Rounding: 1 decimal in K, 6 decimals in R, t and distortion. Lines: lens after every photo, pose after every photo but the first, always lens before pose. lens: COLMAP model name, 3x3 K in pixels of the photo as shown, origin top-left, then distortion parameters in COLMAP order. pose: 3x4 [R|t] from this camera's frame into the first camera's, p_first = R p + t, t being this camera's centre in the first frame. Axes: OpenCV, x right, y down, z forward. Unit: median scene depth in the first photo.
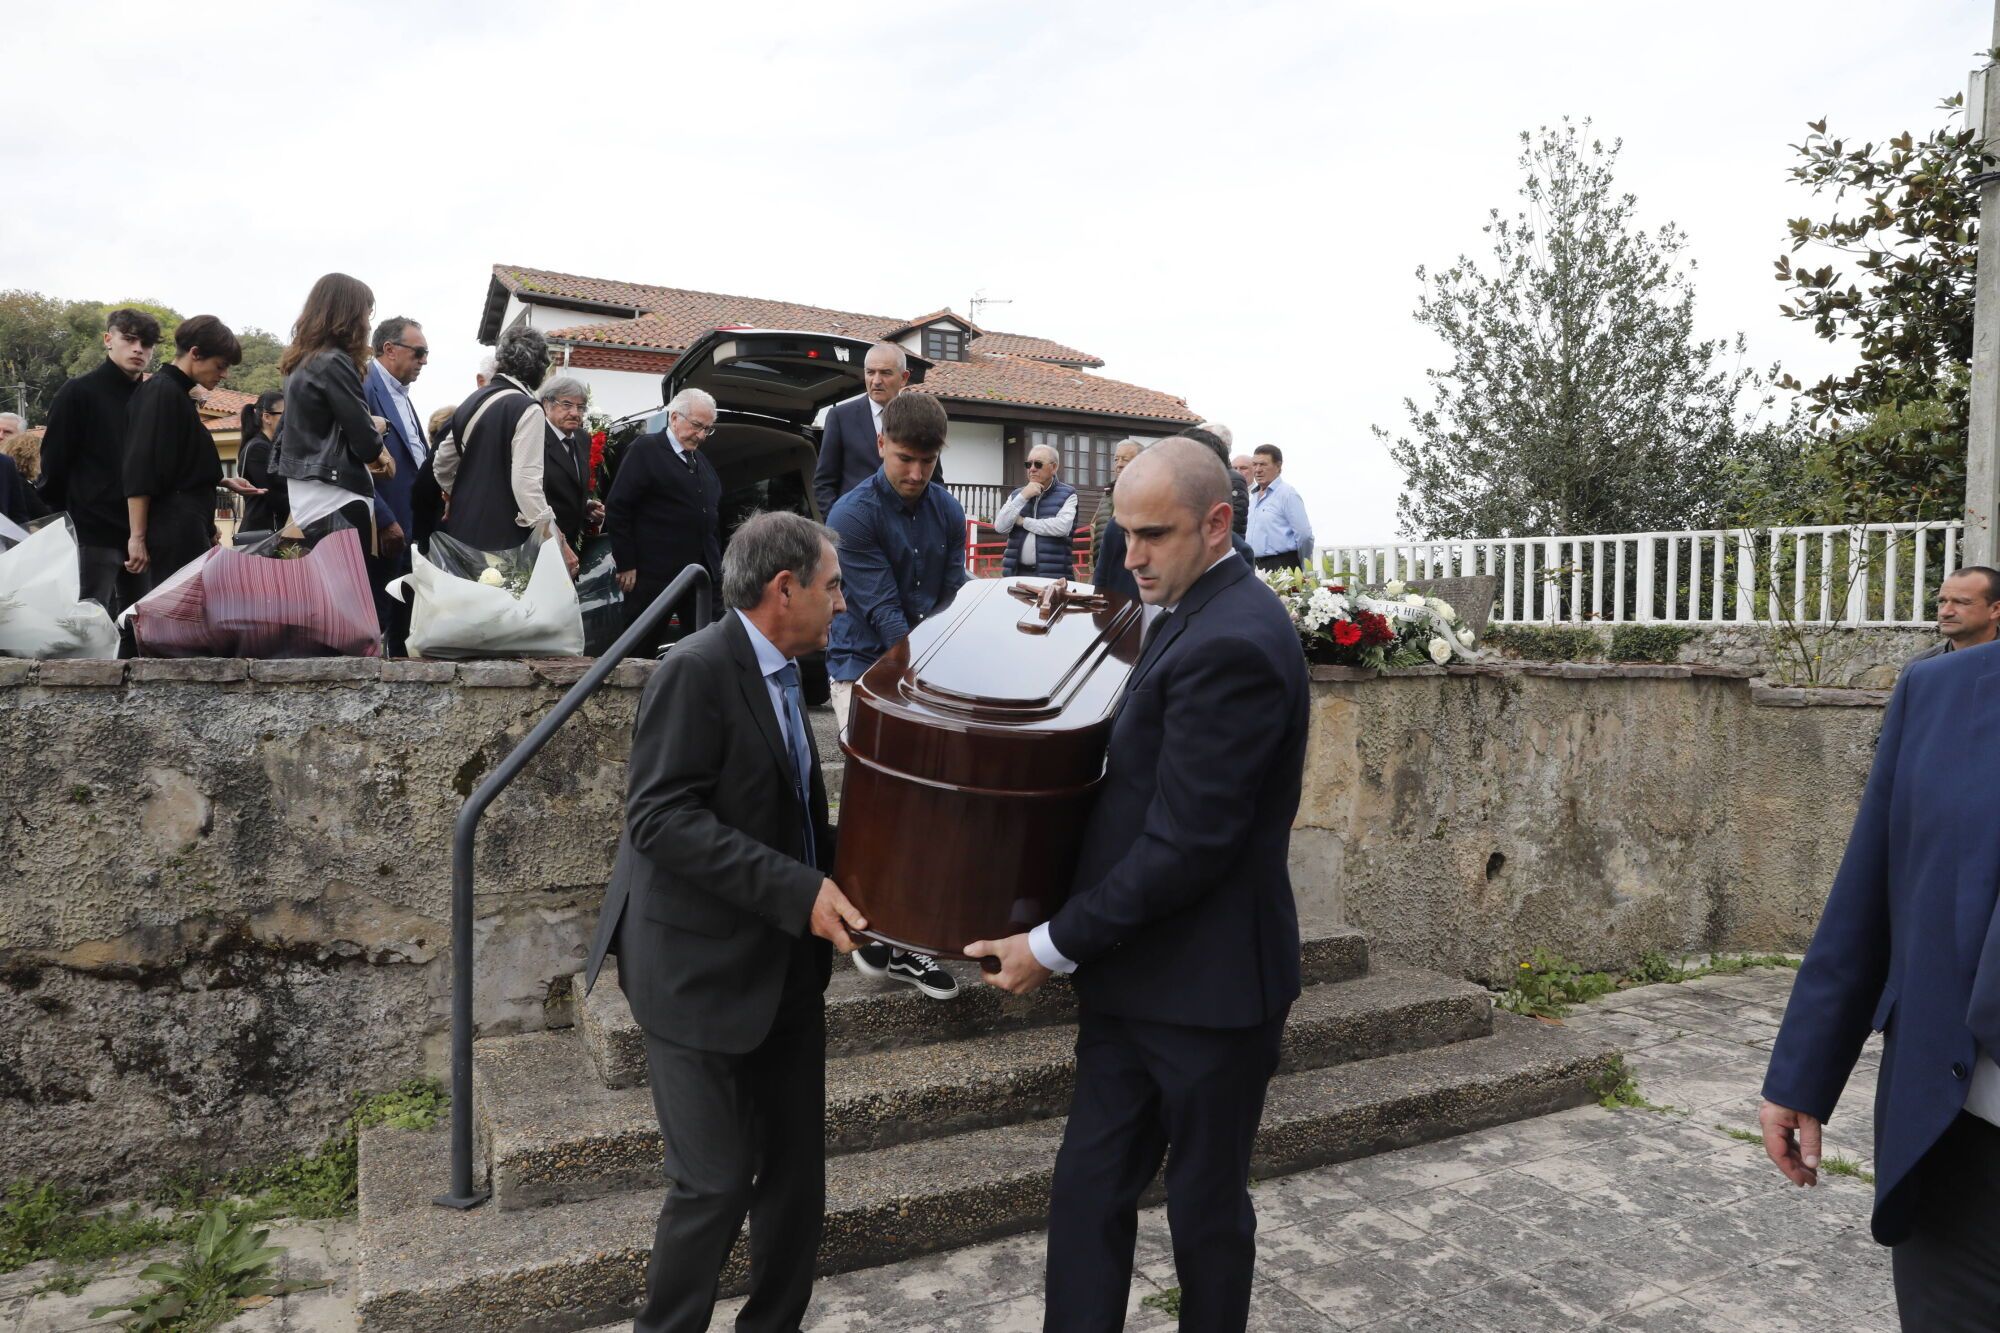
lens RADIAL K [[1433.0, 0, 1042.0], [0, 1433.0, 717.4], [0, 0, 1]] dist [-0.110744, 0.094671]
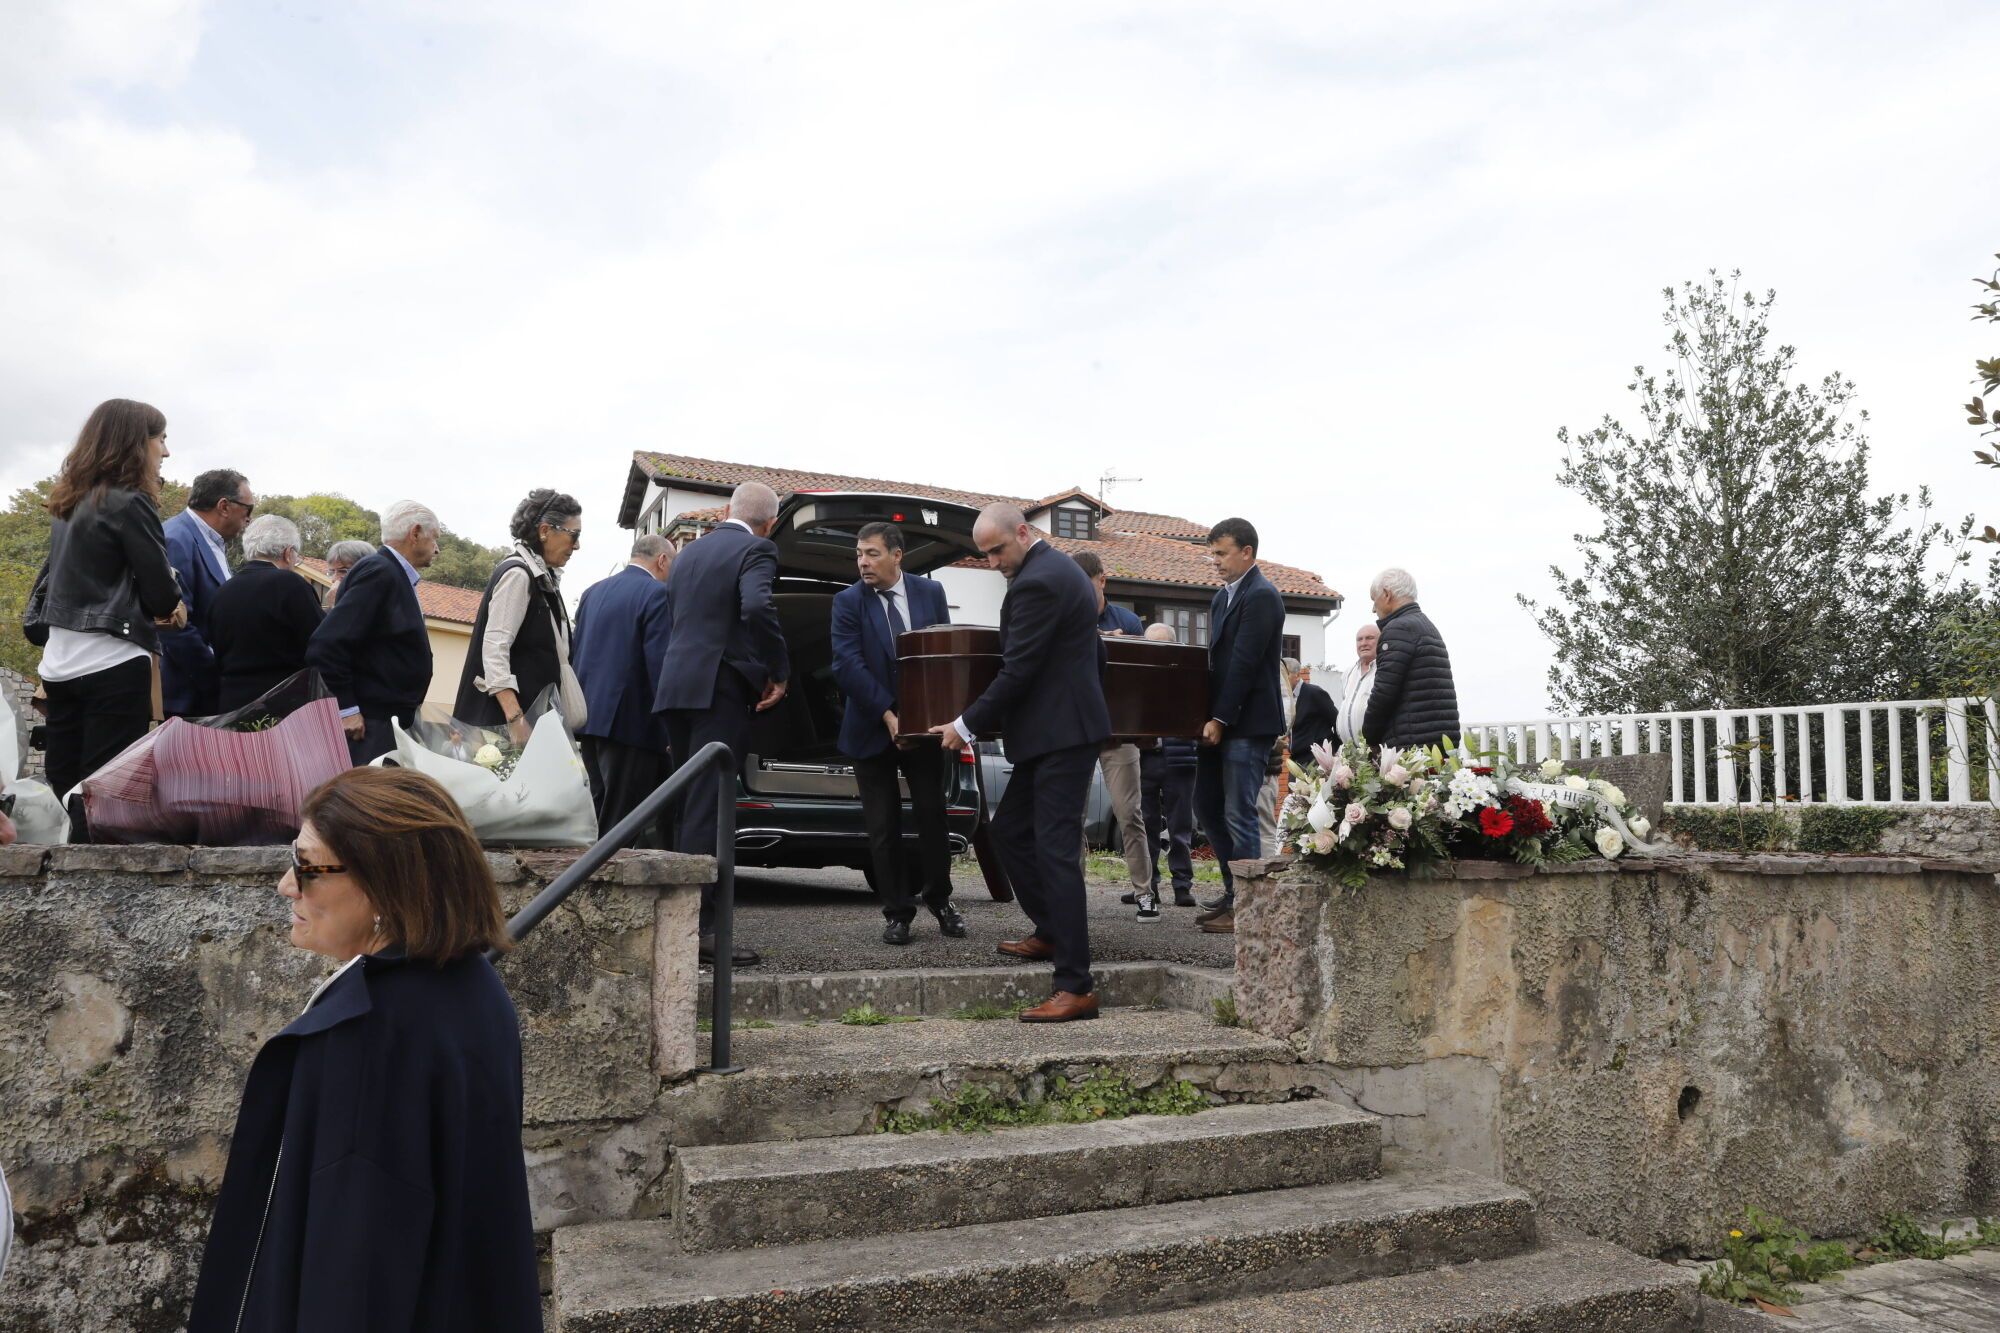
lens RADIAL K [[1433.0, 0, 1023.6], [0, 1433.0, 669.6], [0, 0, 1]] dist [-0.110744, 0.094671]
pose [[0.993737, -0.006991, -0.111521, 0.015507], [-0.010766, 0.987408, -0.157831, -0.006931], [0.111220, 0.158043, 0.981149, 0.068082]]
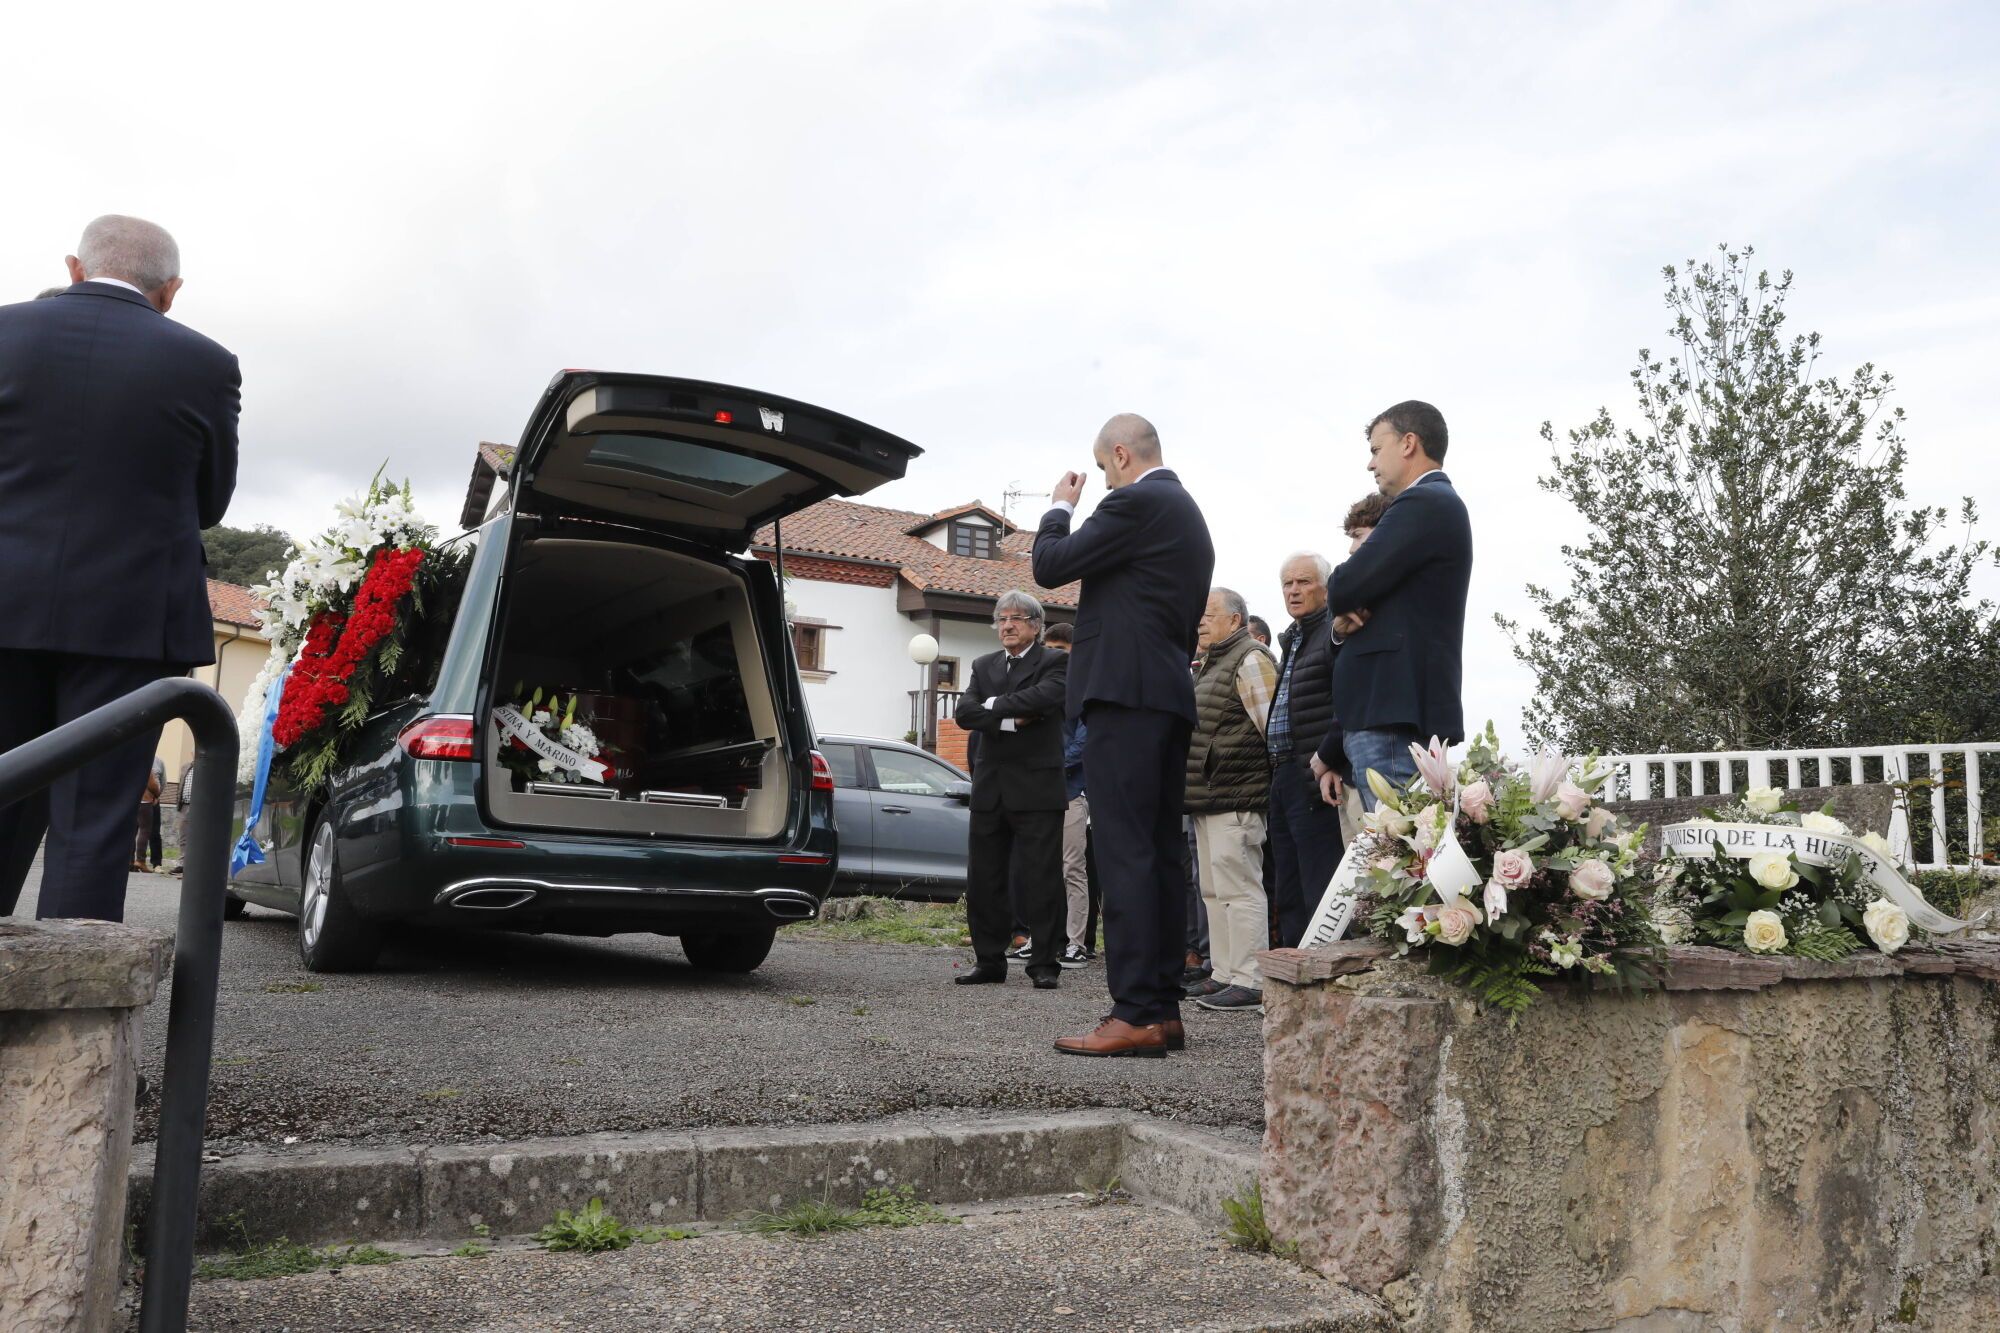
lens RADIAL K [[1433.0, 0, 1005.5], [0, 1433.0, 682.6], [0, 0, 1]] dist [-0.110744, 0.094671]
pose [[0.998625, 0.015767, -0.049991, -0.003411], [-0.024694, 0.982741, -0.183329, -0.018685], [0.046237, 0.184311, 0.981780, 0.272025]]
